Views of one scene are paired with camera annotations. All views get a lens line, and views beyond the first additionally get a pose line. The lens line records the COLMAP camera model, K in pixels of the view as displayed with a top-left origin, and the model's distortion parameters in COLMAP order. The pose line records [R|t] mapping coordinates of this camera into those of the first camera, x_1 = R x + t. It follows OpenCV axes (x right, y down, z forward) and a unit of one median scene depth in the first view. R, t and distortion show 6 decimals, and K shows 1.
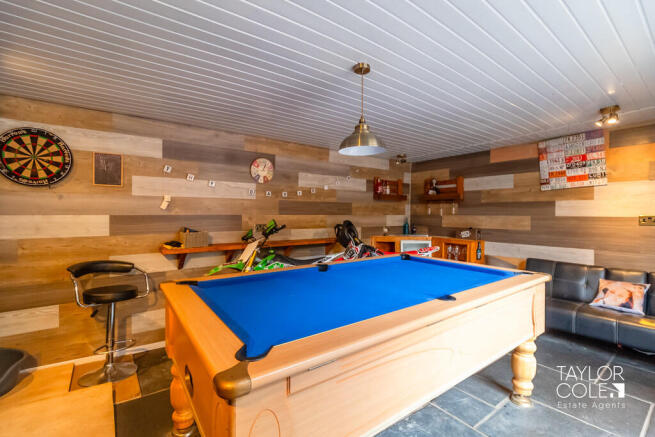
lens RADIAL K [[288.1, 0, 327.5], [0, 288.1, 218.5], [0, 0, 1]] dist [-0.012501, -0.000208]
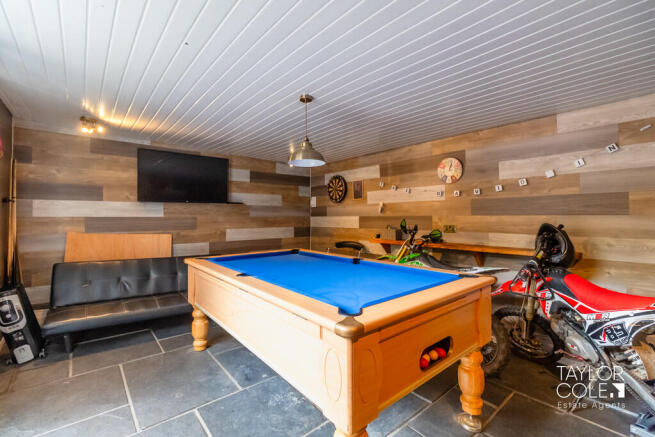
lens RADIAL K [[288.1, 0, 327.5], [0, 288.1, 218.5], [0, 0, 1]] dist [-0.012501, -0.000208]
pose [[0.061225, -0.000160, -0.998124, 0.867822], [-0.017741, 0.999842, -0.001249, 0.006591], [0.997966, 0.017784, 0.061212, 0.634806]]
